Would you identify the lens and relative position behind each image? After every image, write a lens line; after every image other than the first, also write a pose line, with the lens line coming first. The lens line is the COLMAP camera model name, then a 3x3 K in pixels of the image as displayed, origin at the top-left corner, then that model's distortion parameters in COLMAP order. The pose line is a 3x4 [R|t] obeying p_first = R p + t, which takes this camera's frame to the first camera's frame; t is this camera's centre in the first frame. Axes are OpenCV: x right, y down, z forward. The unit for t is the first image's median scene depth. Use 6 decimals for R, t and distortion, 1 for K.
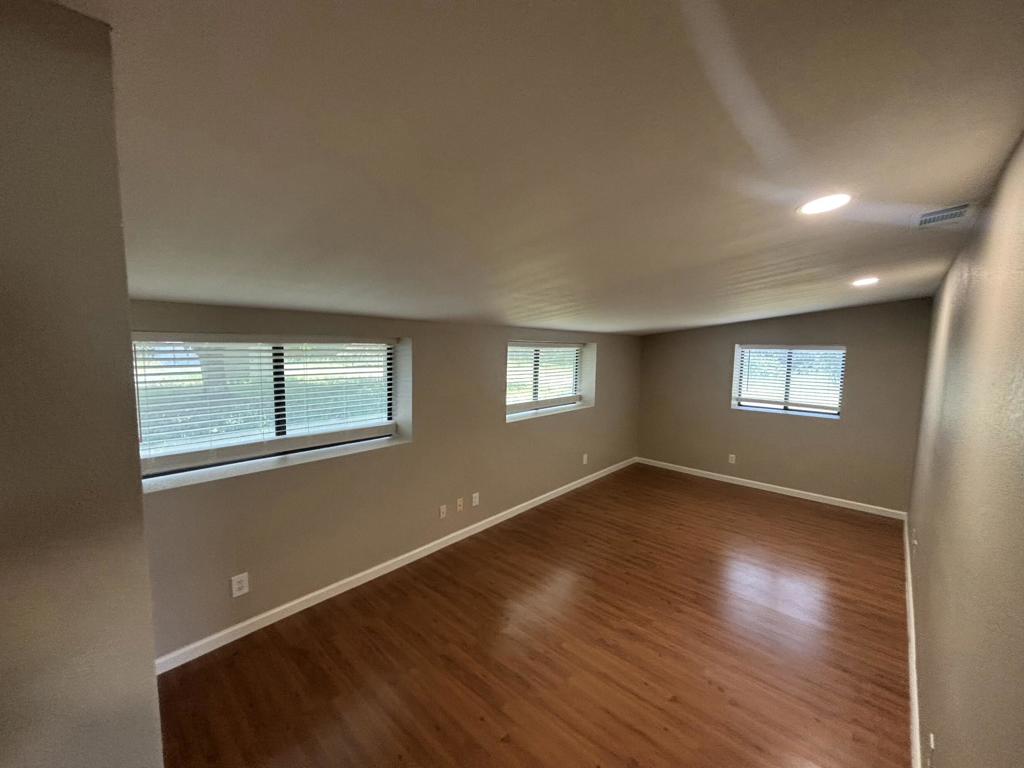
lens RADIAL K [[414.1, 0, 500.2], [0, 414.1, 385.5], [0, 0, 1]] dist [0.000153, 0.000023]
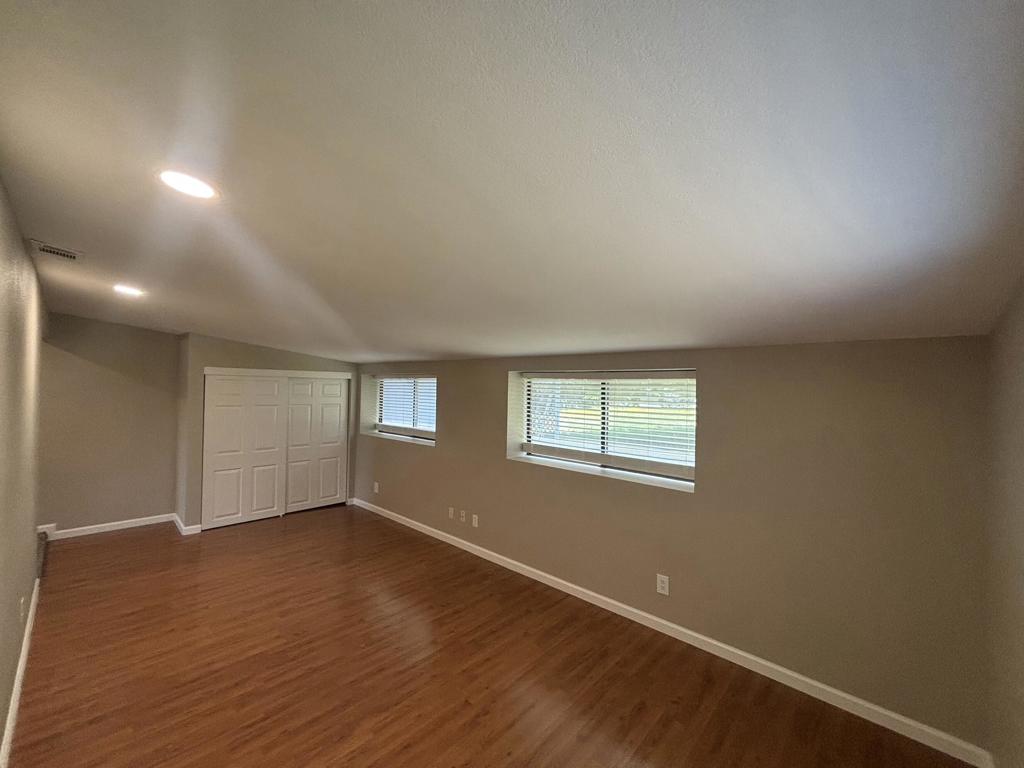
lens RADIAL K [[412.5, 0, 508.5], [0, 412.5, 384.1], [0, 0, 1]] dist [0.000881, 0.000968]
pose [[0.006617, -0.017588, -0.999823, 1.002304], [-0.115894, 0.993094, -0.018236, -0.063953], [0.993240, 0.115994, 0.004533, 1.033901]]
